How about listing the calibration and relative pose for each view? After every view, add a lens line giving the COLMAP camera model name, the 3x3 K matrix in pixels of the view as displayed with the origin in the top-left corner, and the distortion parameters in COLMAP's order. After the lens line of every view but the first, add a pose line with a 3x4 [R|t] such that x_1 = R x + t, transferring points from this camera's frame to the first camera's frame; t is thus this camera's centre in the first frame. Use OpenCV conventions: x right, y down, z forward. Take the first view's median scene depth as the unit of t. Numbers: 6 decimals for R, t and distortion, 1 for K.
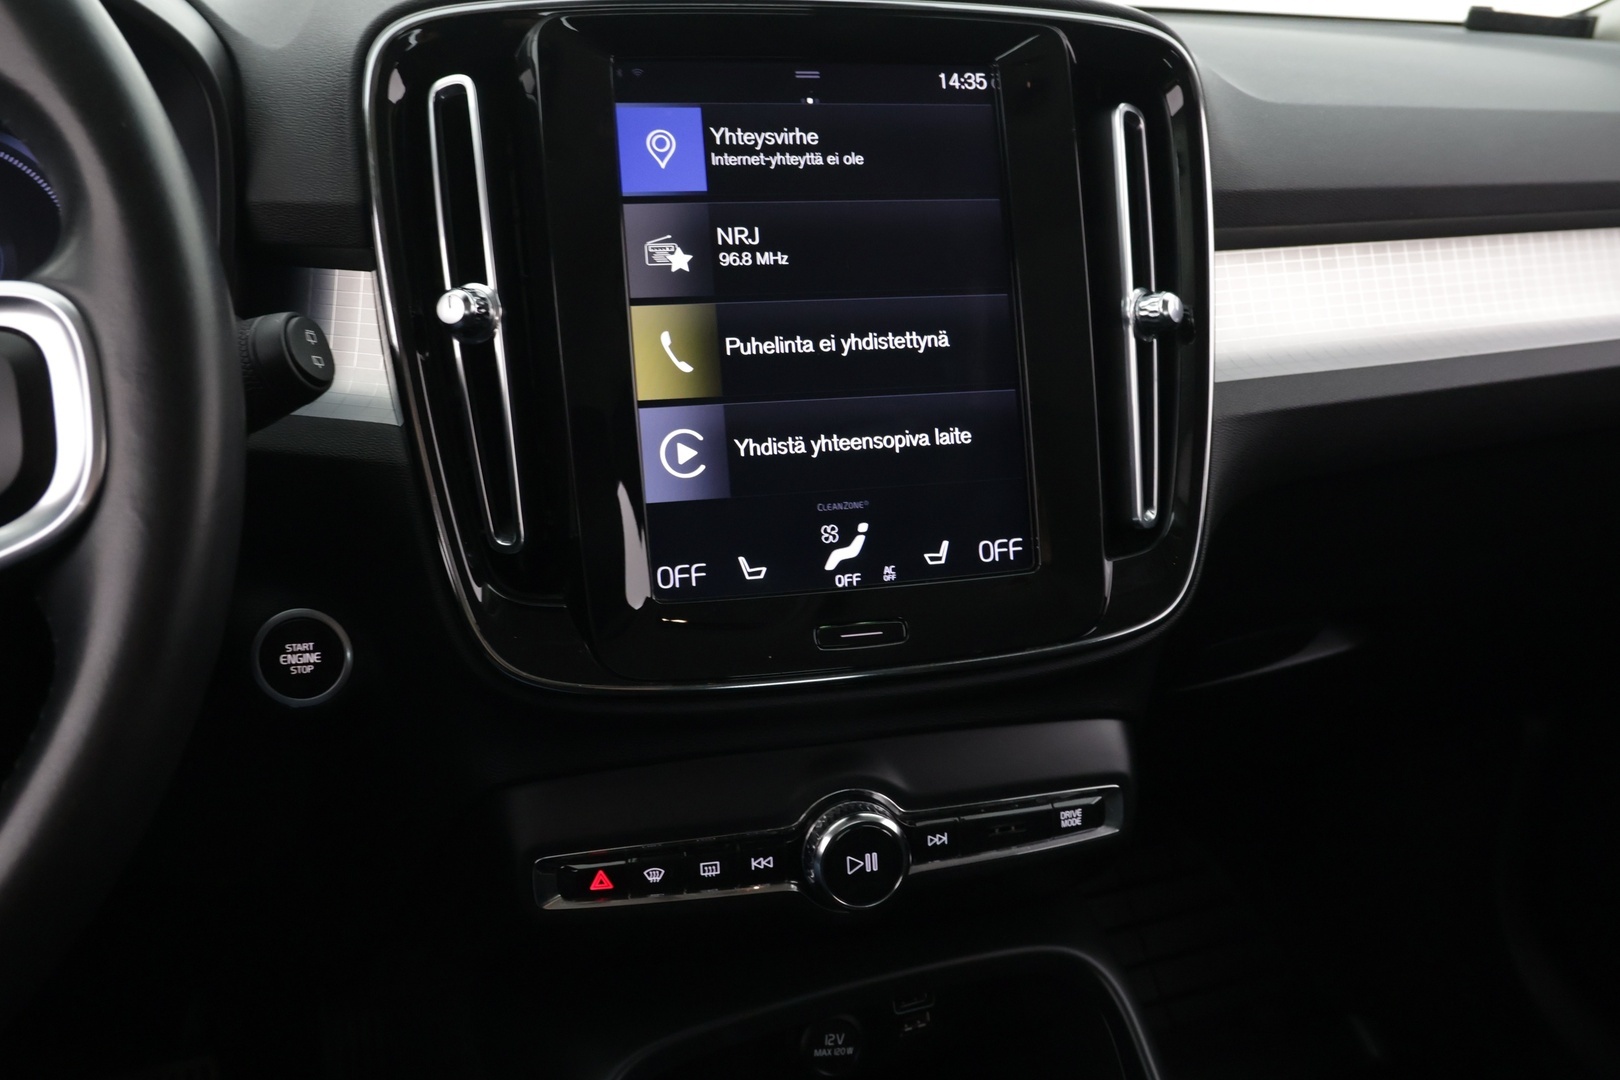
lens RADIAL K [[1366.8, 0, 815.0], [0, 1366.8, 549.8], [0, 0, 1]] dist [-0.024315, -0.000587]
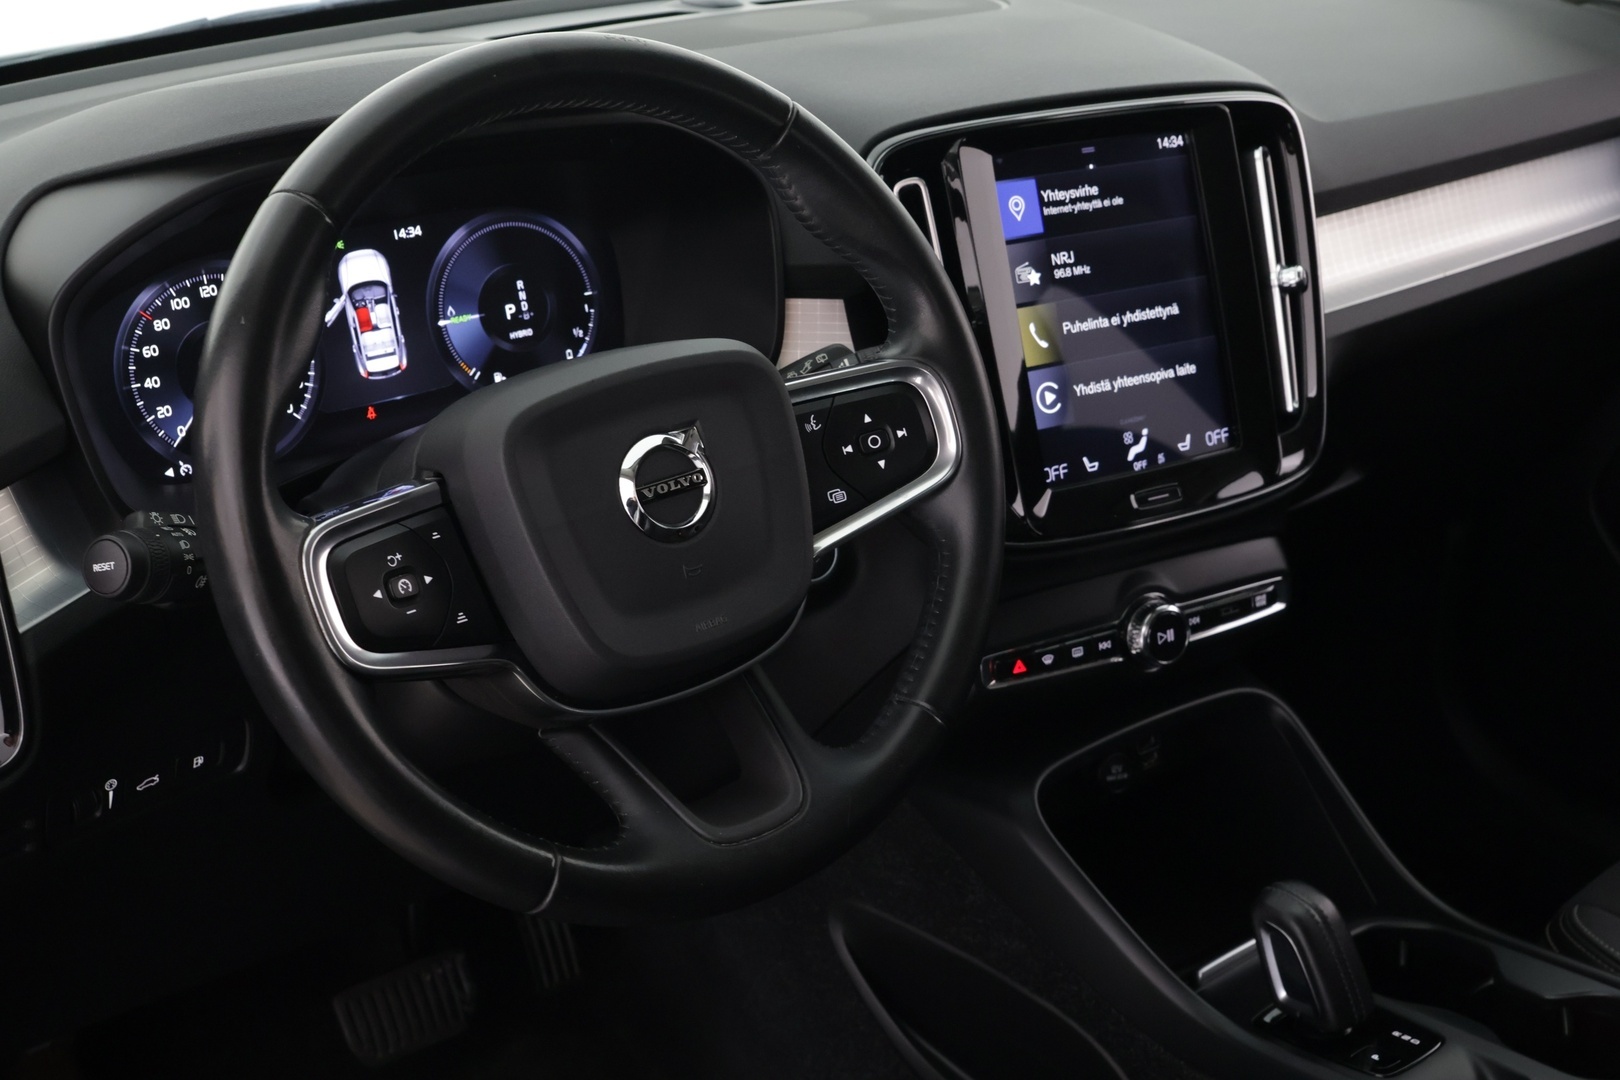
lens RADIAL K [[2113.5, 0, 810.2], [0, 2113.5, 537.9], [0, 0, 1]] dist [0.040717, 0.000000]
pose [[0.960621, -0.111529, 0.254498, -0.977673], [0.095235, 0.992587, 0.075508, -0.116226], [-0.261033, -0.048298, 0.964121, -1.289577]]
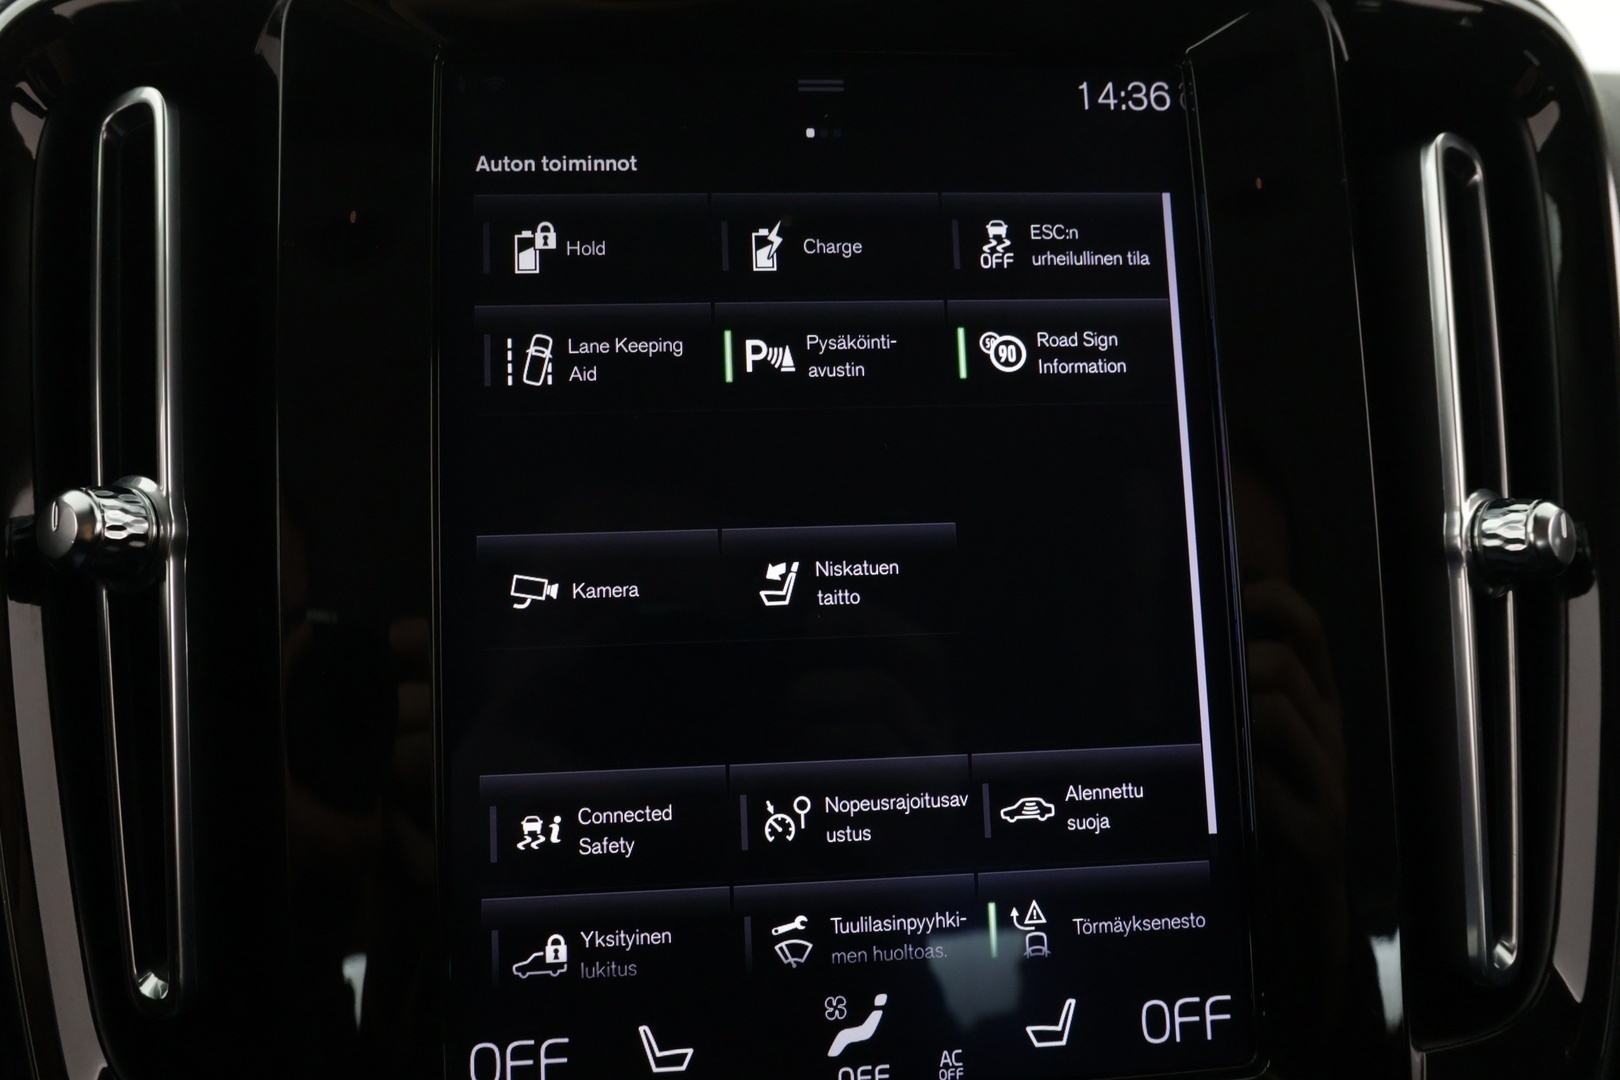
lens RADIAL K [[1366.8, 0, 805.0], [0, 1366.8, 578.4], [0, 0, 1]] dist [-0.024315, -0.000587]
pose [[0.988781, 0.022769, -0.147628, 0.069787], [-0.035910, 0.995564, -0.086970, -0.110517], [0.144993, 0.091295, 0.985212, 0.489326]]
